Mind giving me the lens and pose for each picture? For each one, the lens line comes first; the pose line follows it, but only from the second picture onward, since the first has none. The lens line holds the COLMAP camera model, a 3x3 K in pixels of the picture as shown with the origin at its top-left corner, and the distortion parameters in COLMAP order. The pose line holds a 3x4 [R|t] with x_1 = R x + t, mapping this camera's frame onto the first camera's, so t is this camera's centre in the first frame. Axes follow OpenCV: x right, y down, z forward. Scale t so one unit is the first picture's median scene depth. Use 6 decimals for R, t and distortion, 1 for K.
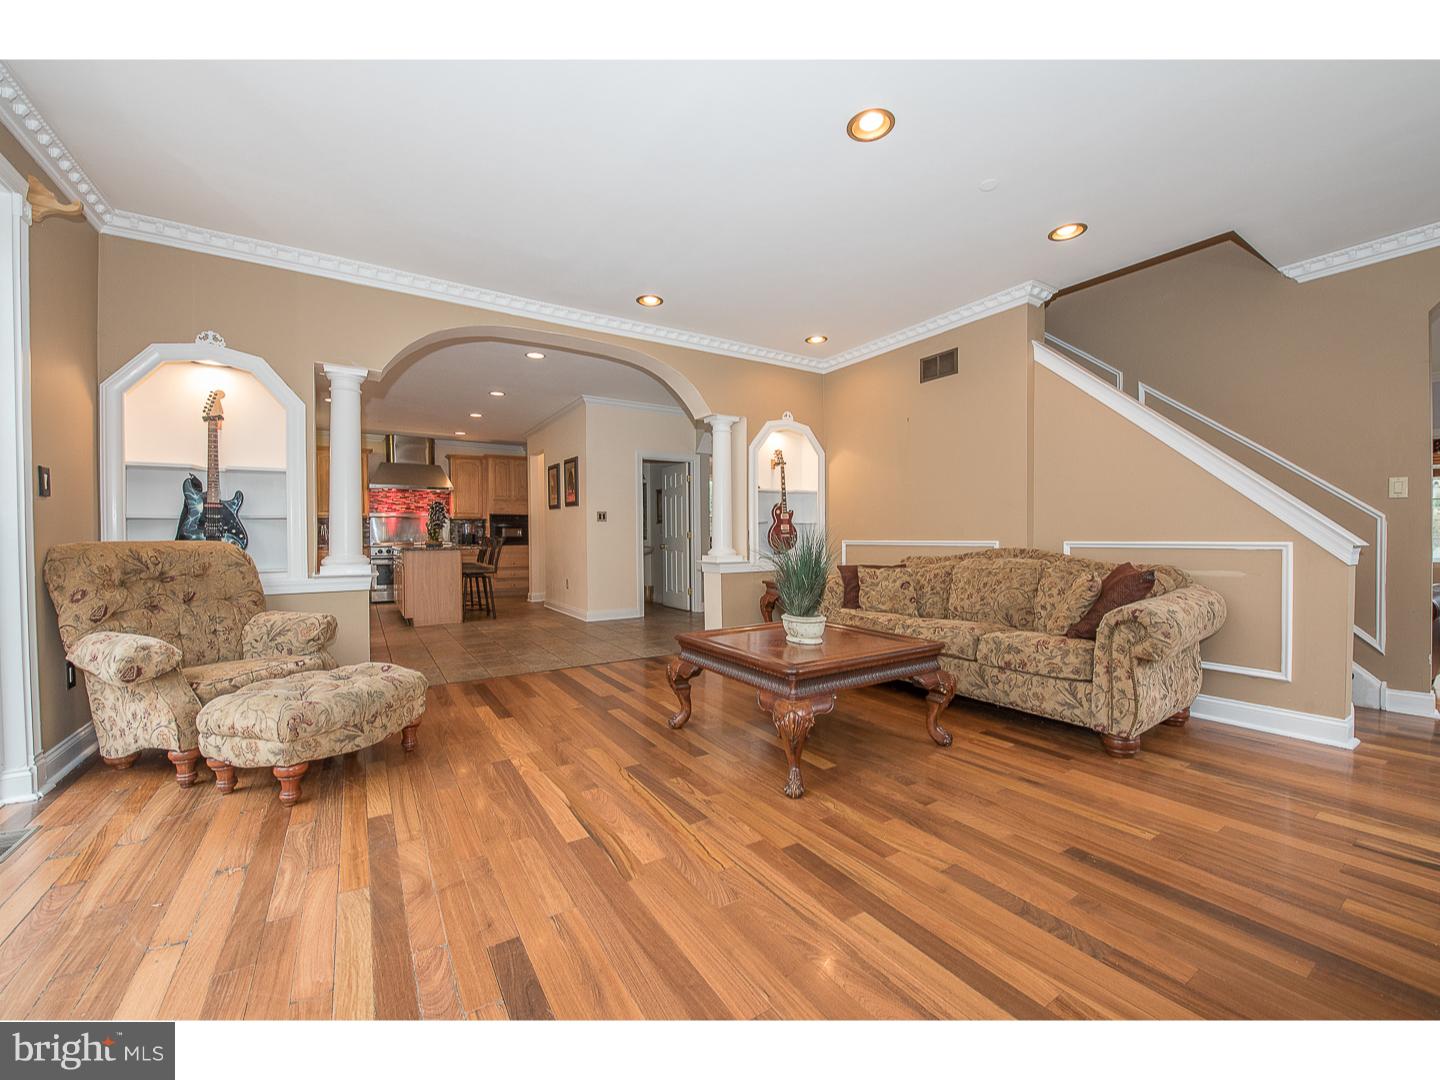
lens RADIAL K [[573.9, 0, 722.7], [0, 573.9, 543.2], [0, 0, 1]] dist [-0.018974, -0.000427]
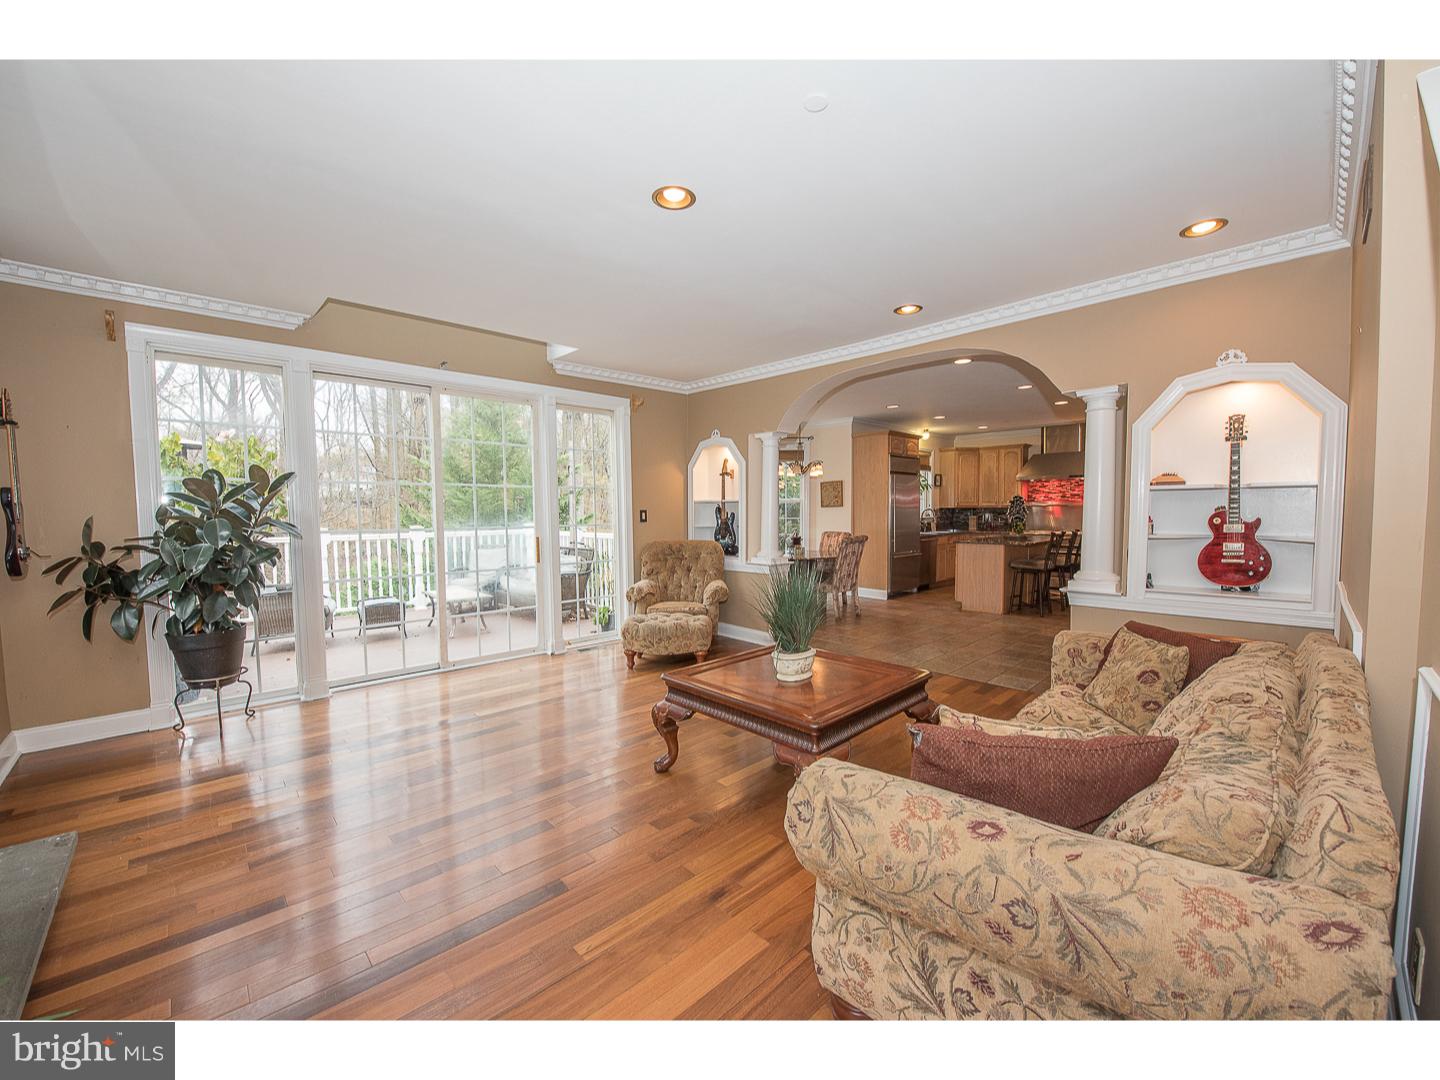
lens RADIAL K [[573.9, 0, 722.7], [0, 573.9, 543.2], [0, 0, 1]] dist [-0.018974, -0.000427]
pose [[0.193304, 0.060134, -0.979294, 0.481241], [-0.004359, 0.998163, 0.060433, -0.053618], [0.981129, -0.007413, 0.193211, 0.307868]]
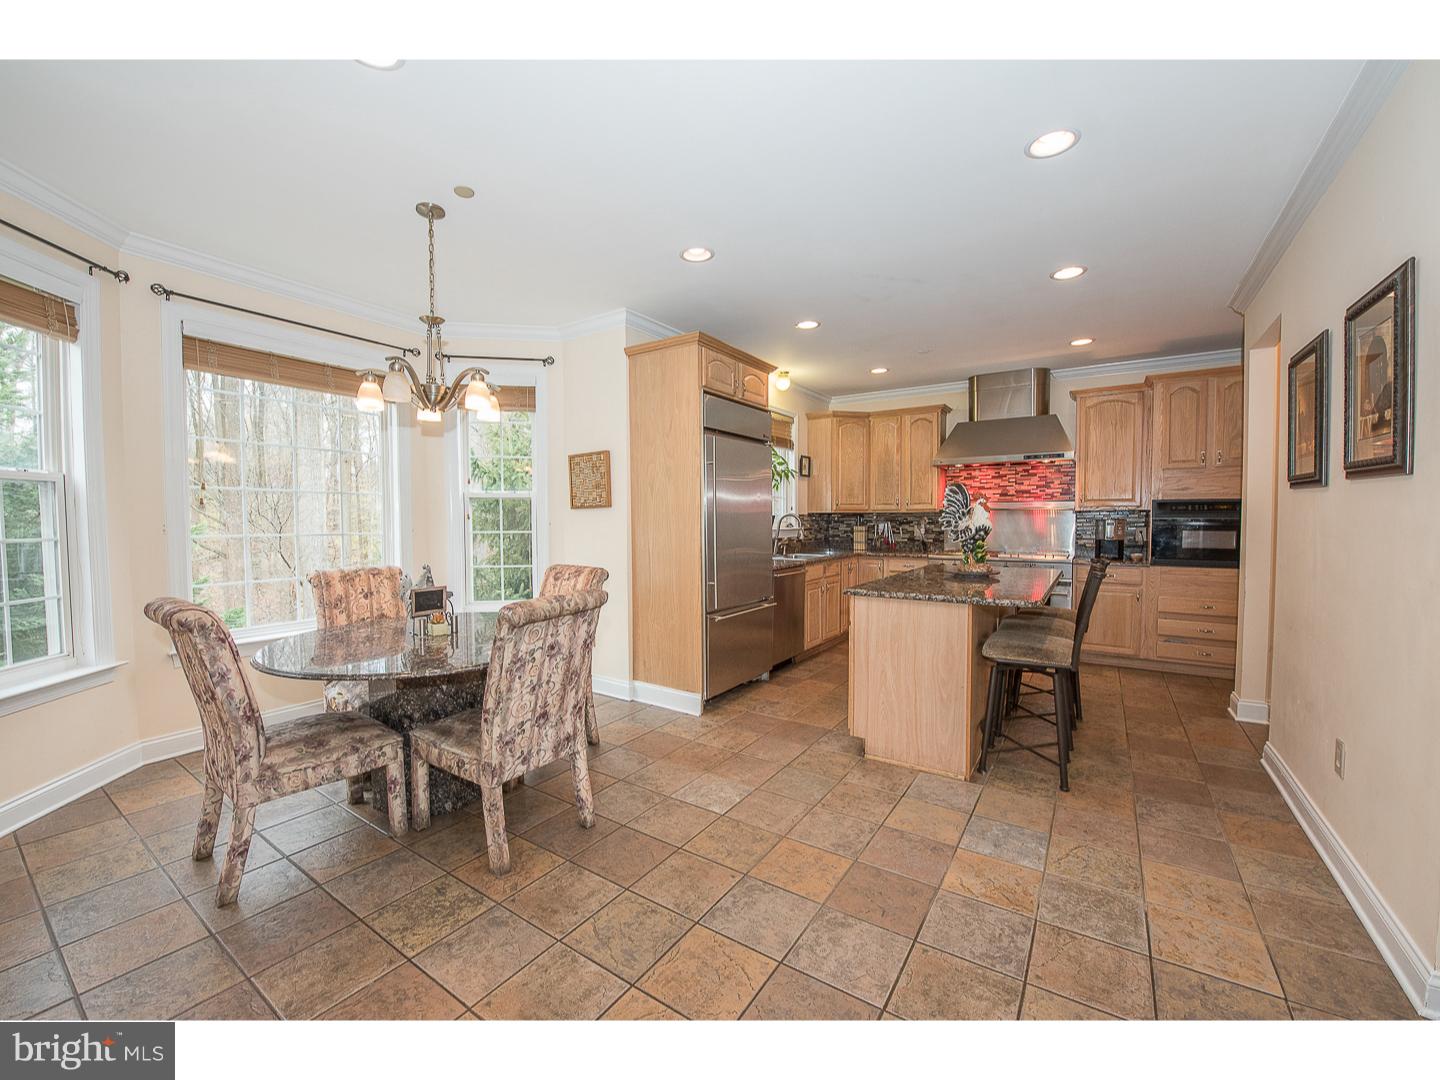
lens RADIAL K [[573.9, 0, 722.7], [0, 573.9, 543.2], [0, 0, 1]] dist [-0.018974, -0.000427]
pose [[0.401922, 0.043951, -0.914618, -0.167537], [-0.007917, 0.998977, 0.044526, -0.048901], [0.915640, -0.010655, 0.401859, 0.705546]]
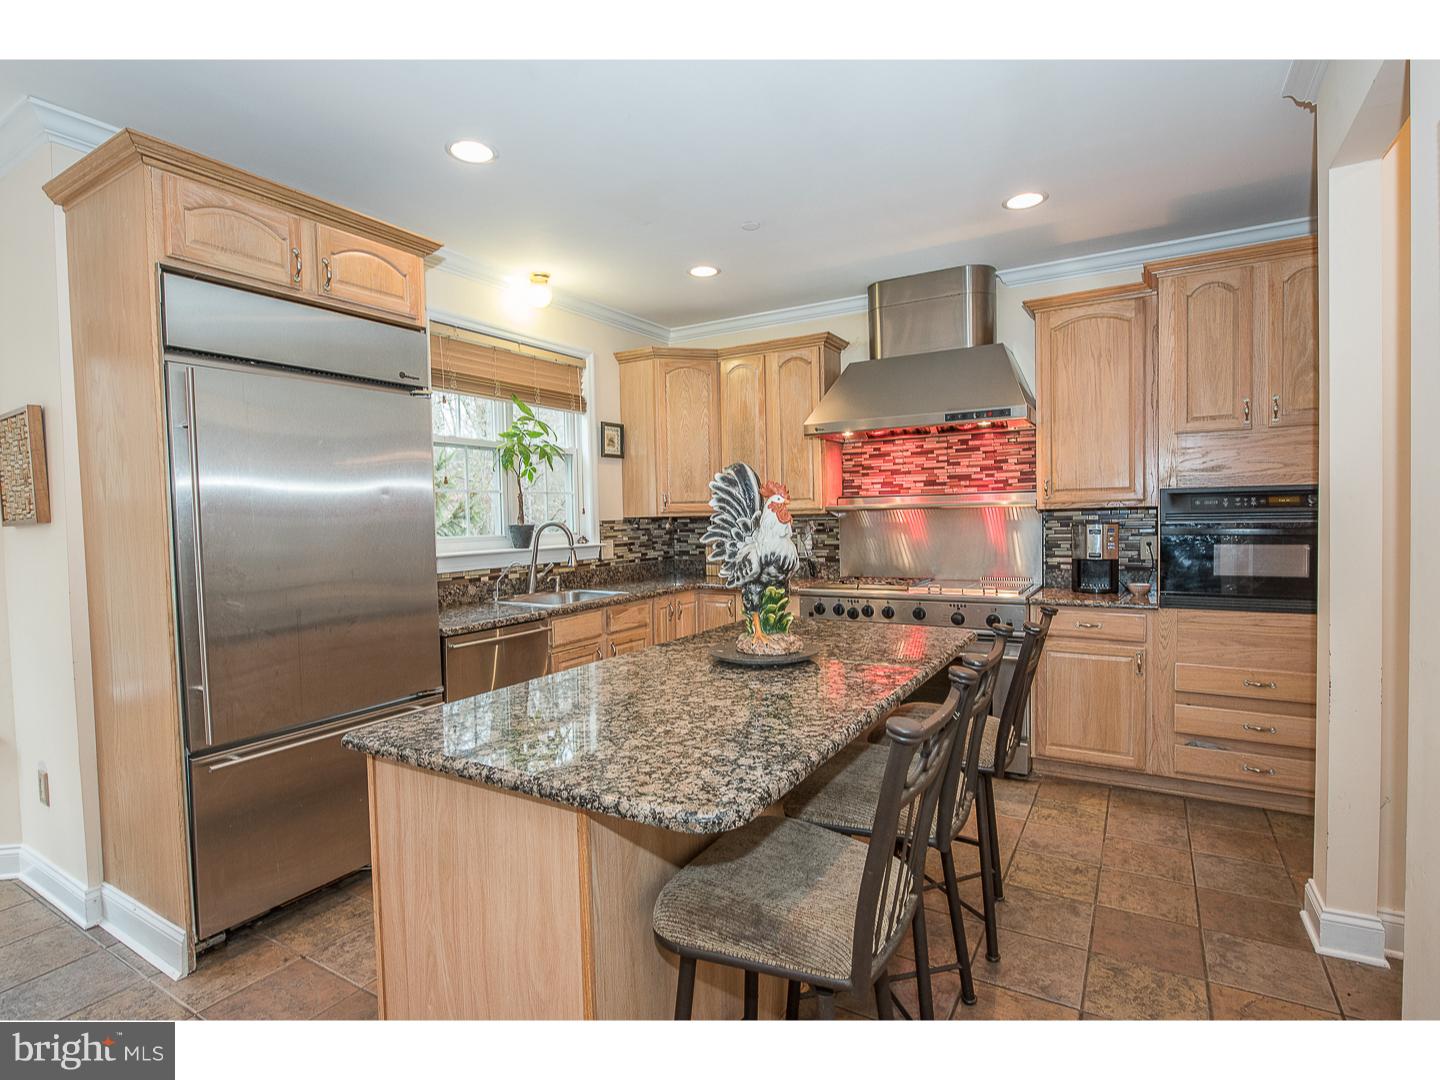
lens RADIAL K [[724.3, 0, 724.1], [0, 724.3, 541.0], [0, 0, 1]] dist [-0.005218, -0.000507]
pose [[0.451670, 0.029386, -0.891701, -0.292972], [0.008541, 0.999269, 0.037257, -0.060912], [0.892144, -0.024444, 0.451089, 0.989537]]
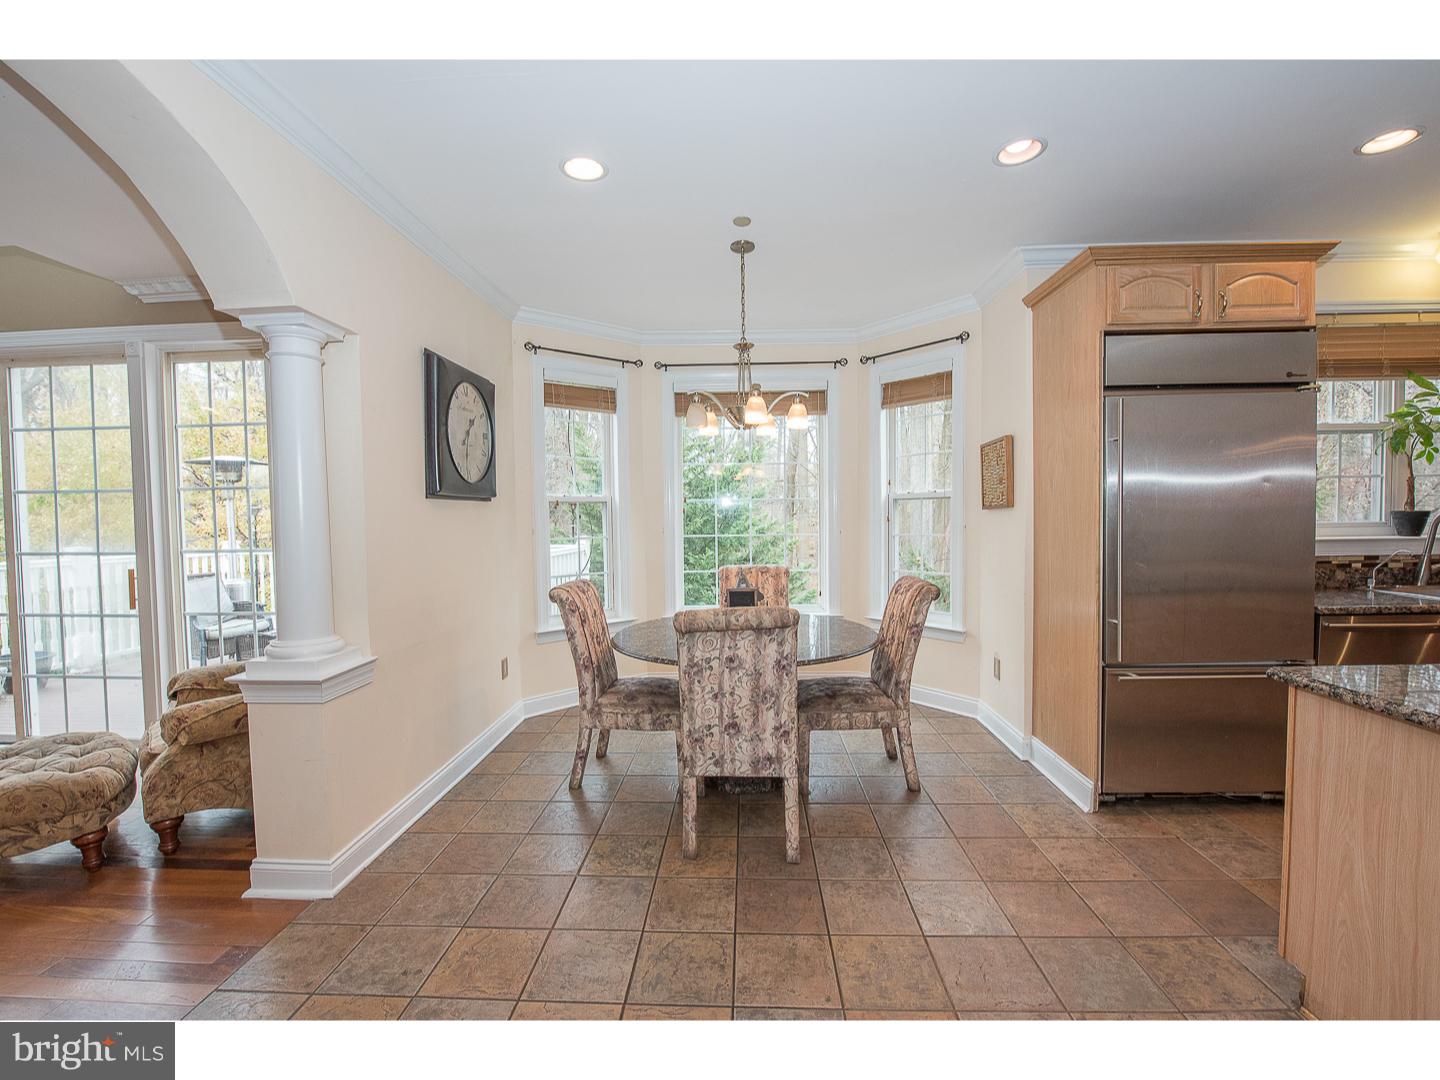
lens RADIAL K [[615.4, 0, 712.7], [0, 615.4, 542.6], [0, 0, 1]] dist [-0.009629, -0.005494]
pose [[-0.580107, 0.049987, -0.813005, -0.214341], [0.012116, 0.998534, 0.052748, -0.059821], [0.814450, 0.020749, -0.579863, 0.940559]]
